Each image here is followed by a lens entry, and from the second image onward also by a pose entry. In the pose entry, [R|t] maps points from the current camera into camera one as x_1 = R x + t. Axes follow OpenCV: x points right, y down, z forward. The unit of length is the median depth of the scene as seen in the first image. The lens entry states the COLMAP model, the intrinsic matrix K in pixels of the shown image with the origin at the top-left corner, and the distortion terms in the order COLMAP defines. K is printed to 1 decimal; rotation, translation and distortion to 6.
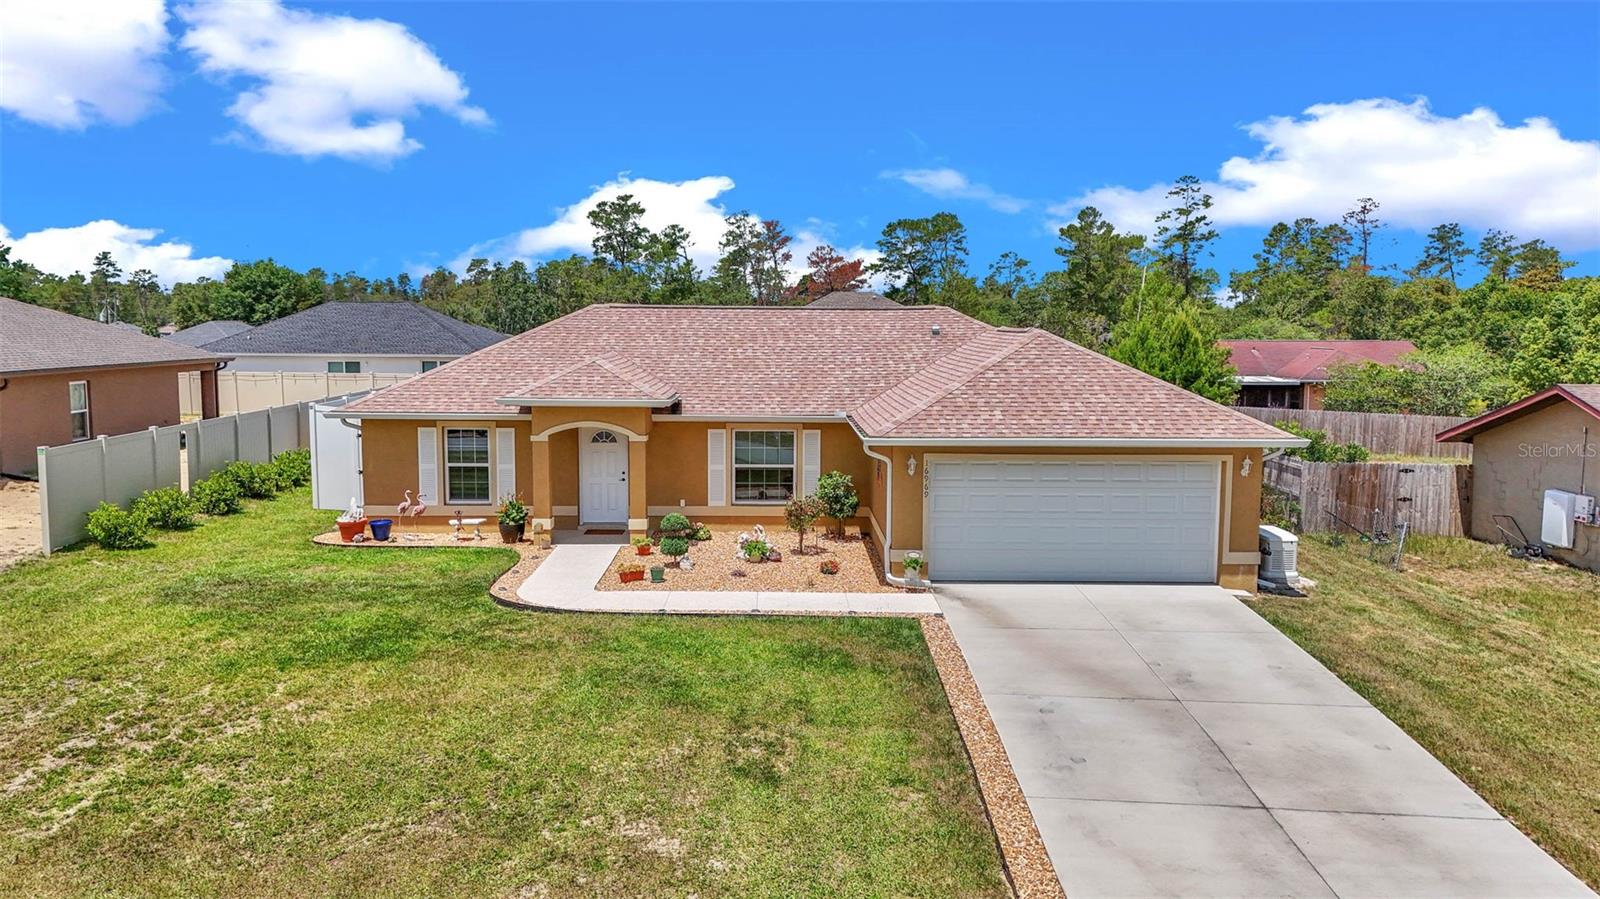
lens RADIAL K [[1172.1, 0, 800.0], [0, 1172.1, 449.5], [0, 0, 1]] dist [0.075756, -0.085550]
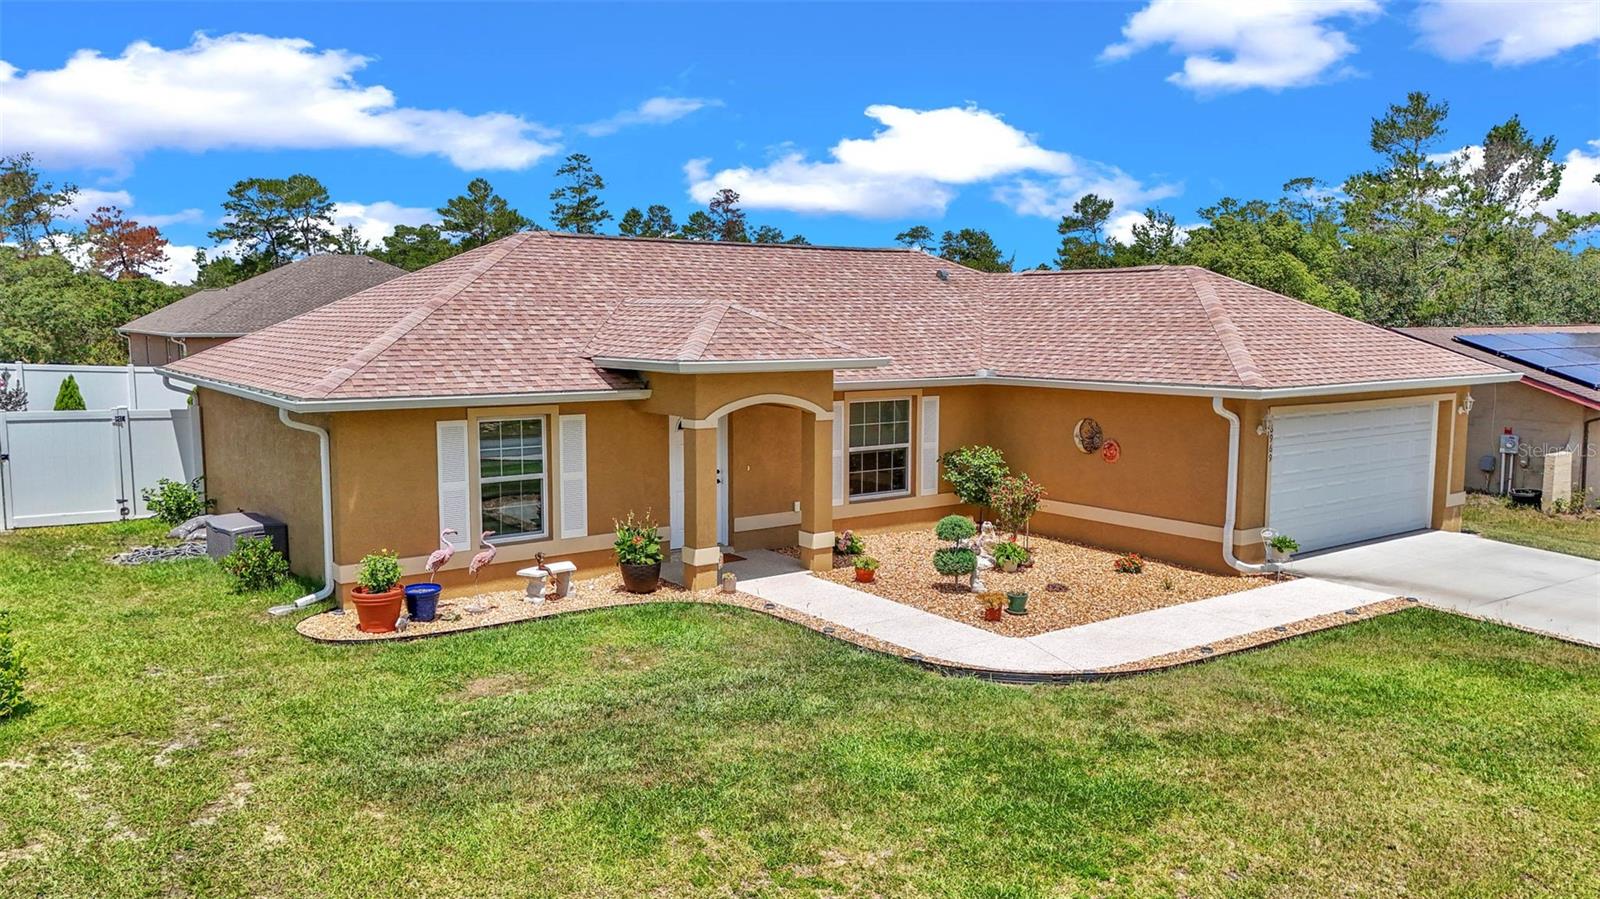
lens RADIAL K [[1172.1, 0, 800.0], [0, 1172.1, 449.5], [0, 0, 1]] dist [0.075756, -0.085550]
pose [[0.817230, -0.069899, 0.572058, -0.502621], [0.064132, 0.997482, 0.030263, -0.010702], [-0.572733, 0.011956, 0.819655, 0.410396]]
